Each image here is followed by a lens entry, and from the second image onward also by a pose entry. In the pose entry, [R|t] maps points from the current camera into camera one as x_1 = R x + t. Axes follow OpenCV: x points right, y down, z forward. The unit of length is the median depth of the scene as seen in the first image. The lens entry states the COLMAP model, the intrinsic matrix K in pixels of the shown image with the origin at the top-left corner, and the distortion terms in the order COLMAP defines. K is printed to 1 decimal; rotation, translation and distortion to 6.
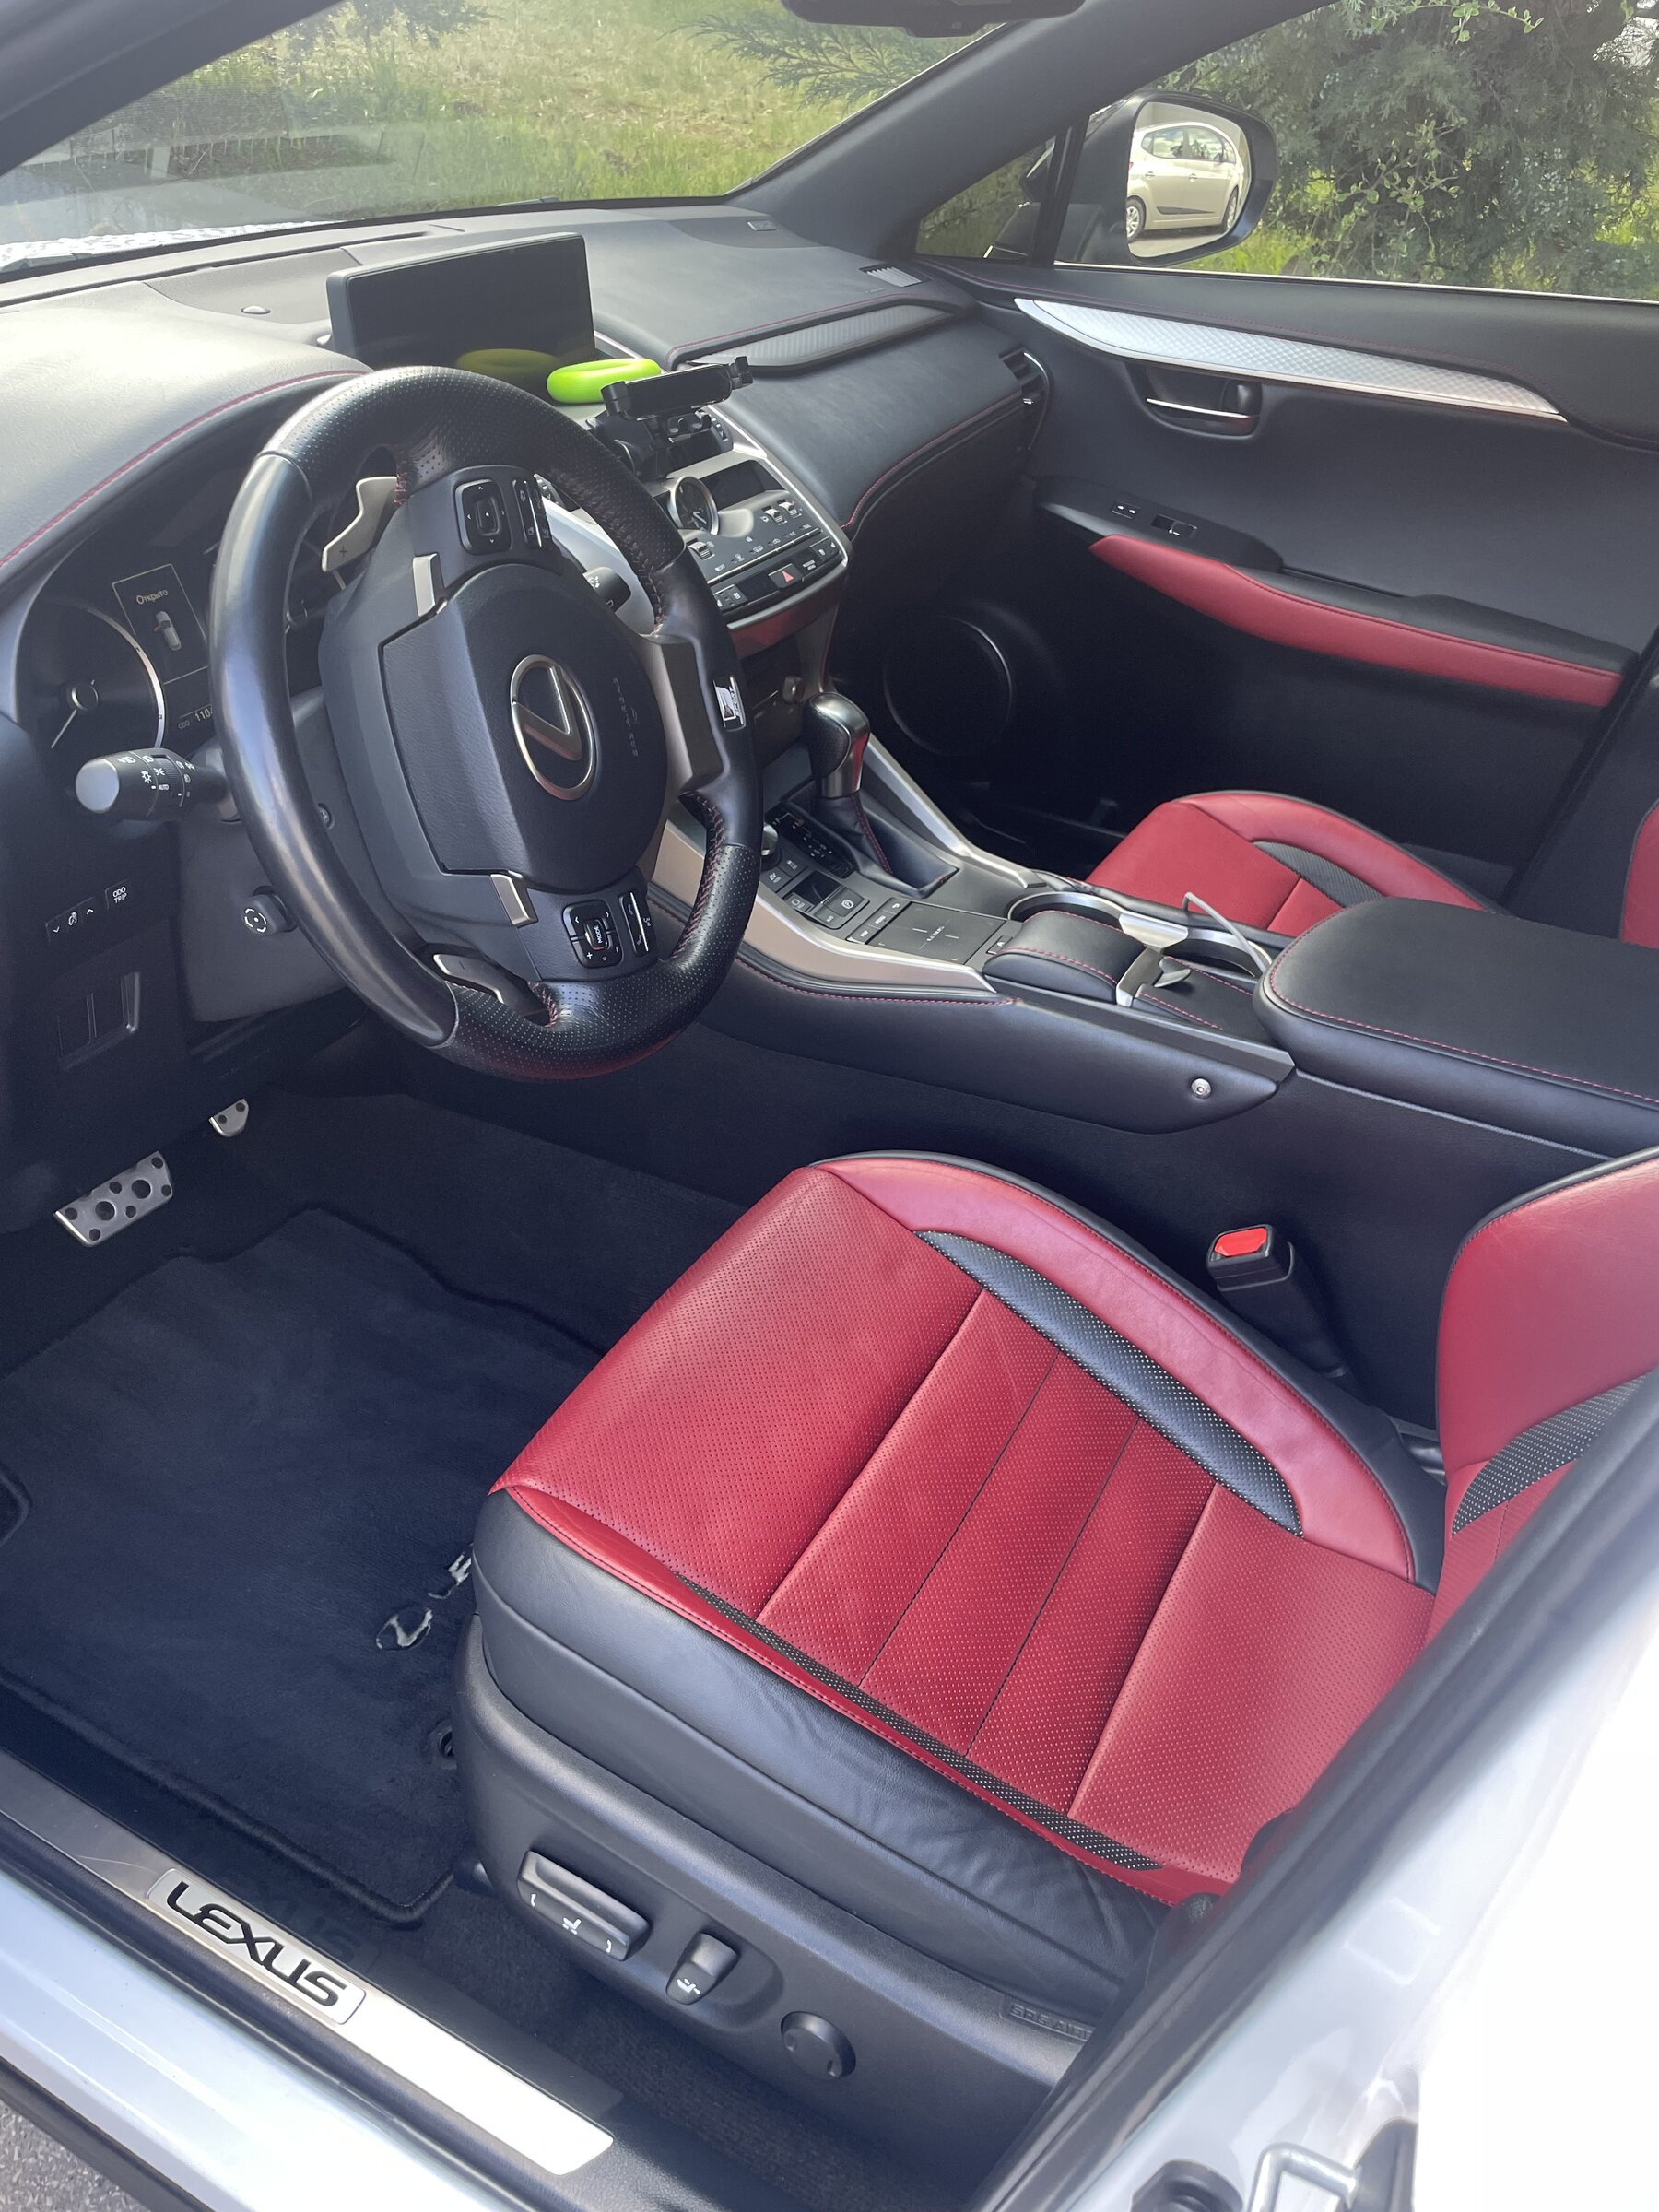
lens RADIAL K [[1661.7, 0, 827.2], [0, 1661.7, 1109.0], [0, 0, 1]] dist [0.036092, -0.043778]
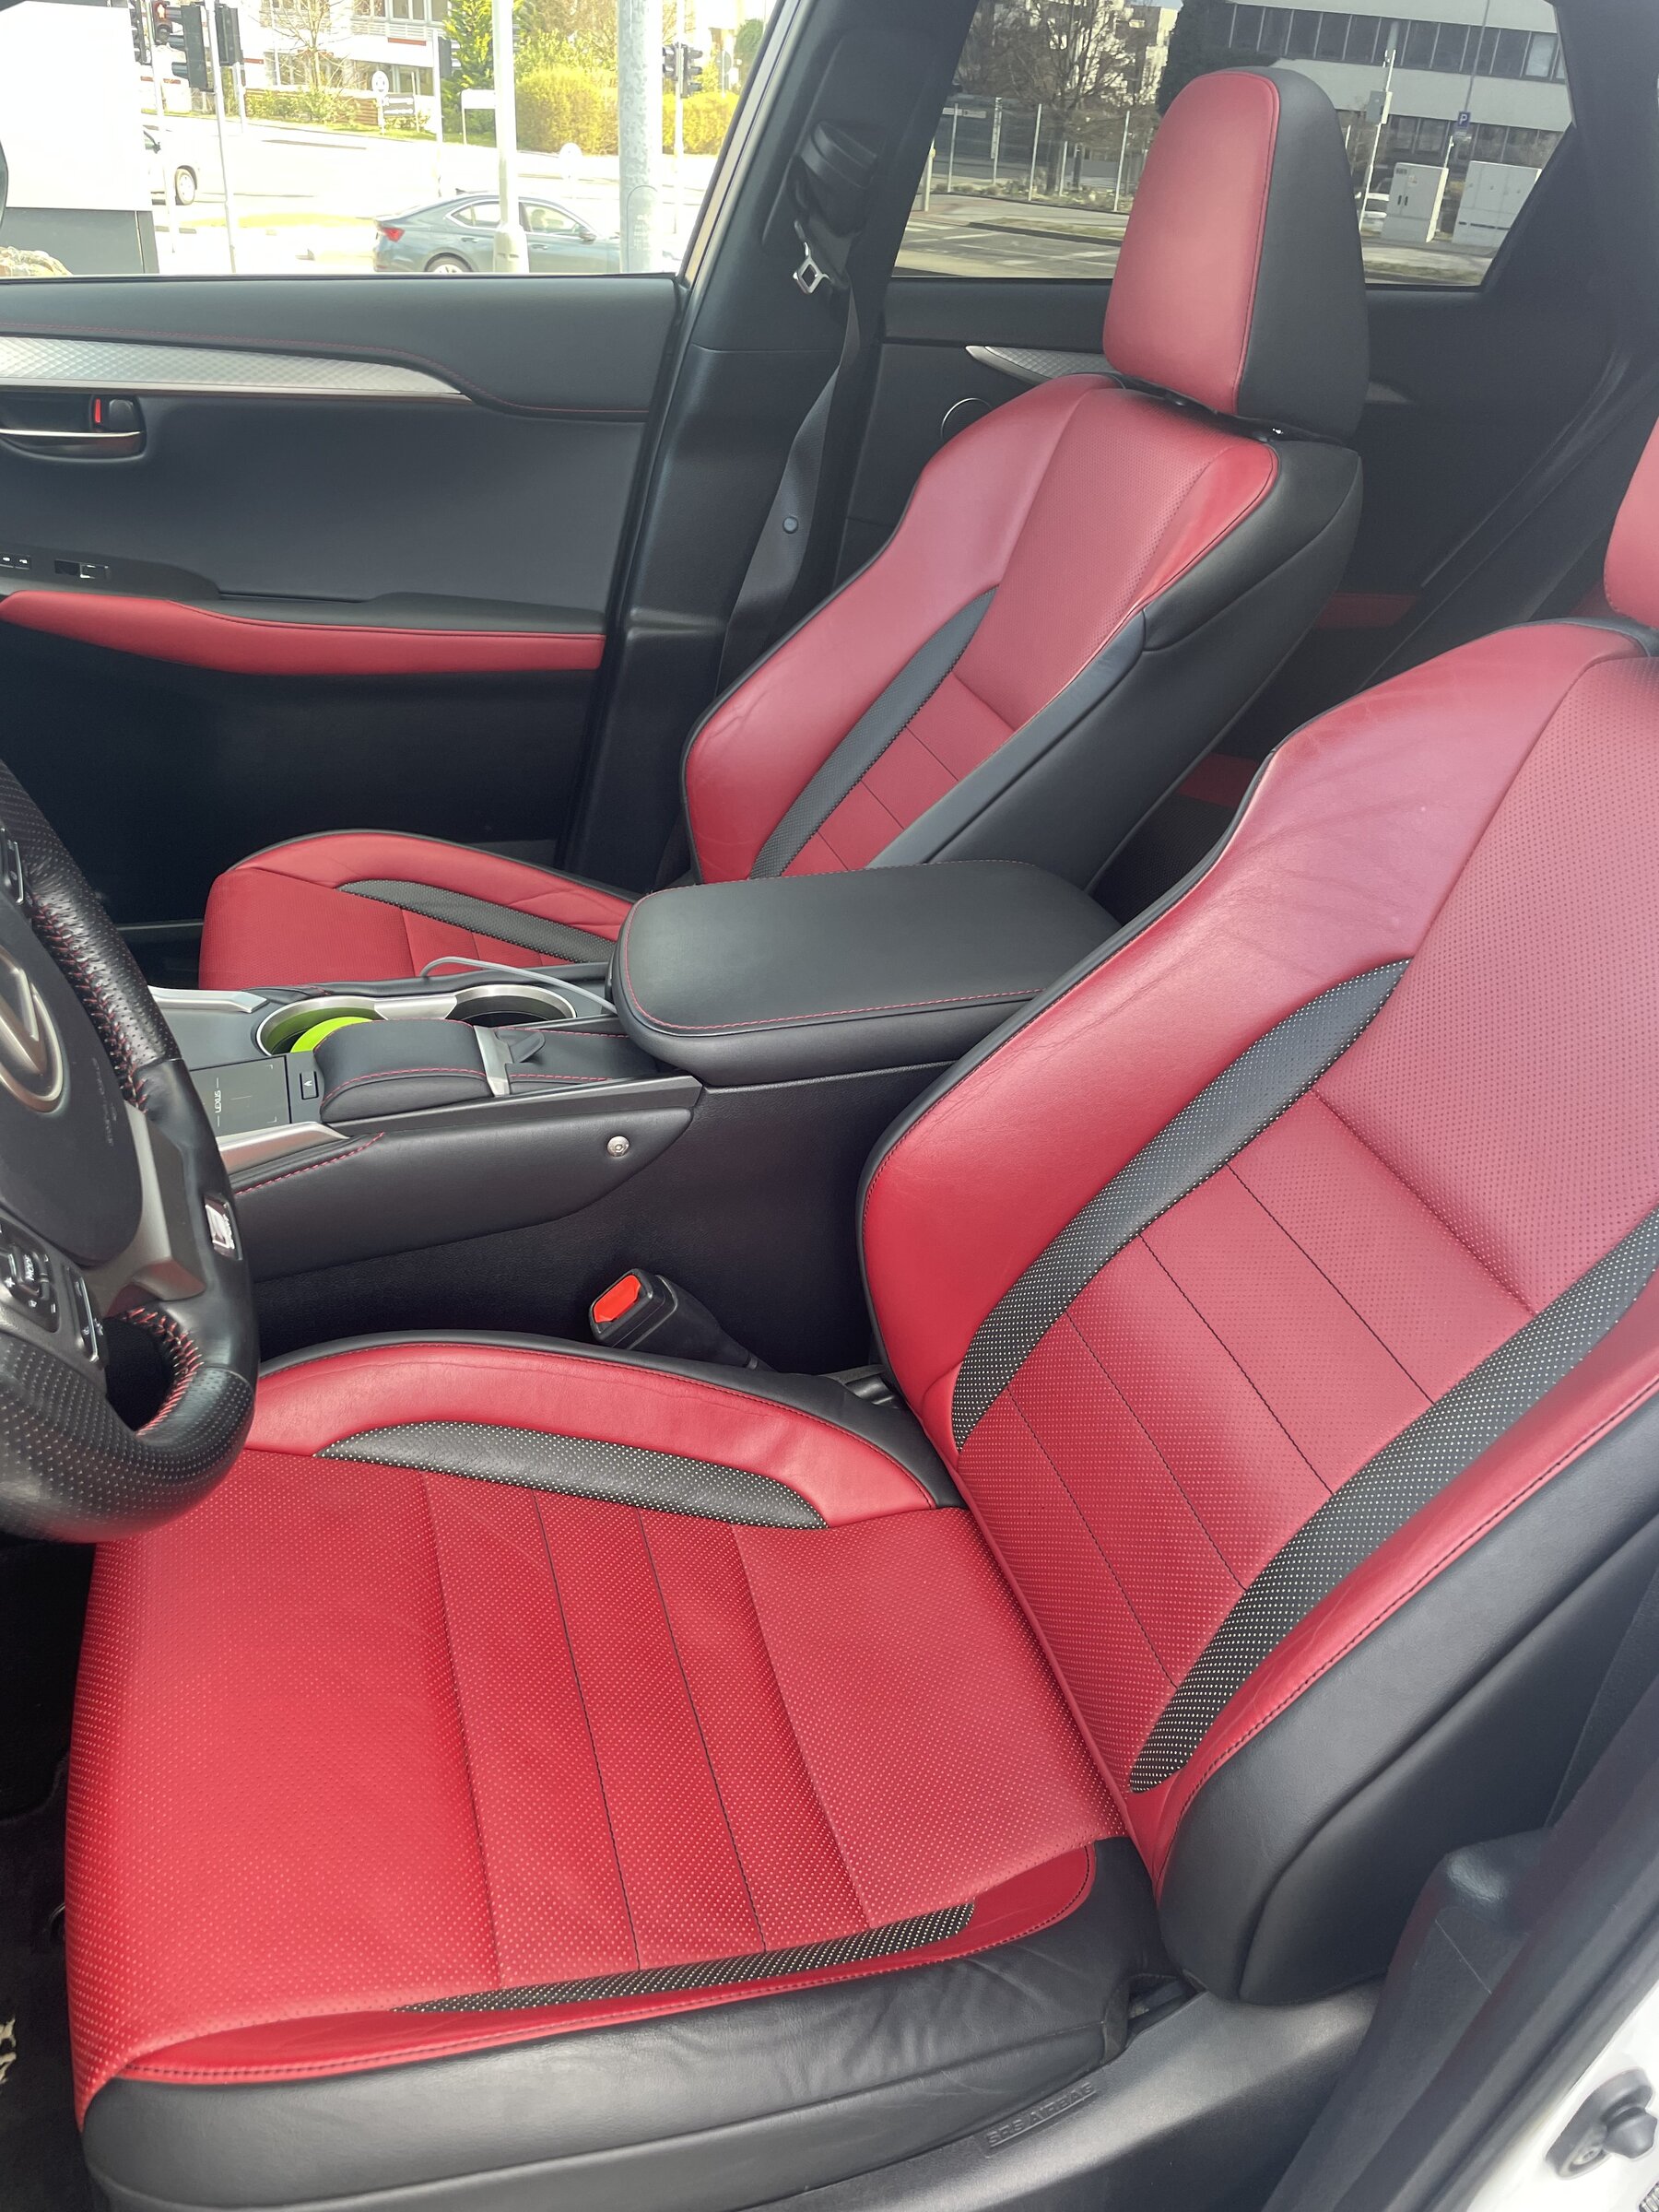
lens RADIAL K [[1661.7, 0, 829.4], [0, 1661.7, 1091.1], [0, 0, 1]] dist [0.036092, -0.043778]
pose [[0.689862, -0.366243, 0.624465, -0.231379], [0.370309, 0.919722, 0.130319, -0.105830], [-0.622062, 0.141343, 0.770105, 0.202532]]
